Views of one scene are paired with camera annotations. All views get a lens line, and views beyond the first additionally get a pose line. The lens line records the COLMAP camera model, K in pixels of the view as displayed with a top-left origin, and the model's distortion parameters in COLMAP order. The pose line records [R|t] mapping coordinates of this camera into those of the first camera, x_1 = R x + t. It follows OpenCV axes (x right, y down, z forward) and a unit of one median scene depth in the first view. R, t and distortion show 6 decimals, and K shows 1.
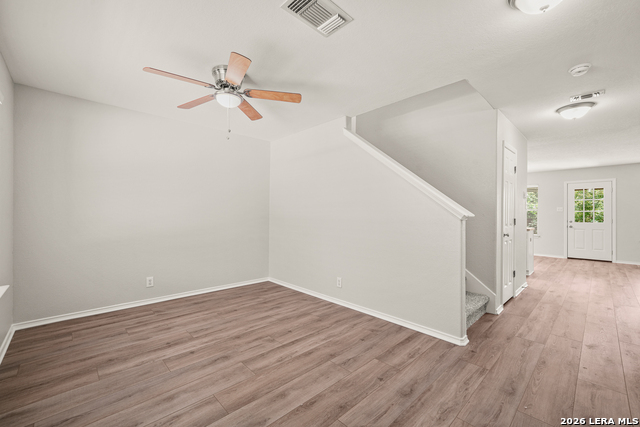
lens RADIAL K [[270.8, 0, 318.5], [0, 270.8, 215.6], [0, 0, 1]] dist [0.010023, 0.001228]
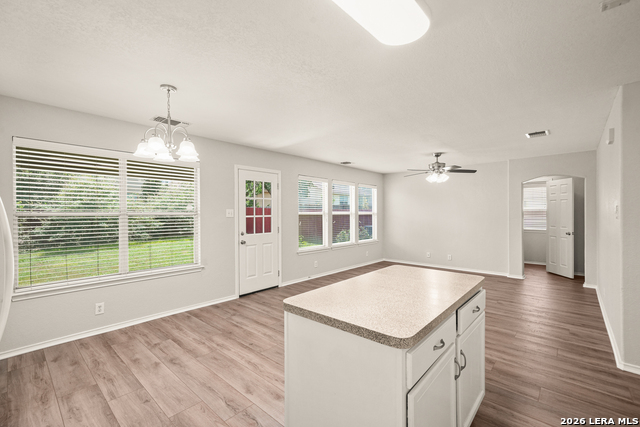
lens RADIAL K [[270.8, 0, 318.0], [0, 270.8, 213.6], [0, 0, 1]] dist [0.010023, 0.001228]
pose [[-0.052442, -0.002698, 0.998620, 0.259862], [0.009378, 0.999951, 0.003194, -0.017879], [-0.998580, 0.009533, -0.052414, 0.692277]]
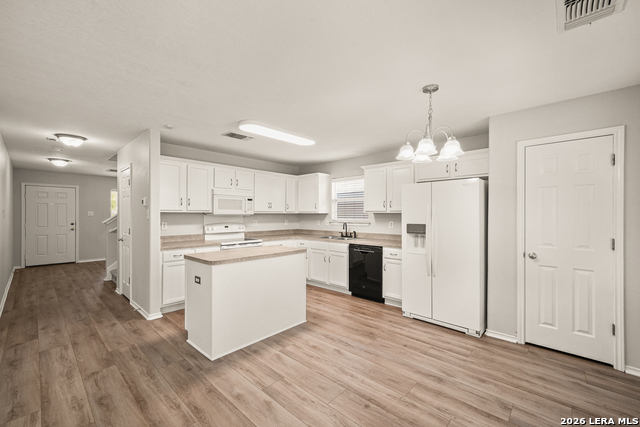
lens RADIAL K [[270.8, 0, 318.7], [0, 270.8, 212.8], [0, 0, 1]] dist [0.010023, 0.001228]
pose [[0.040998, -0.008819, -0.999120, 0.755388], [-0.006064, 0.999940, -0.009075, -0.017851], [0.999141, 0.006431, 0.040942, 0.705077]]
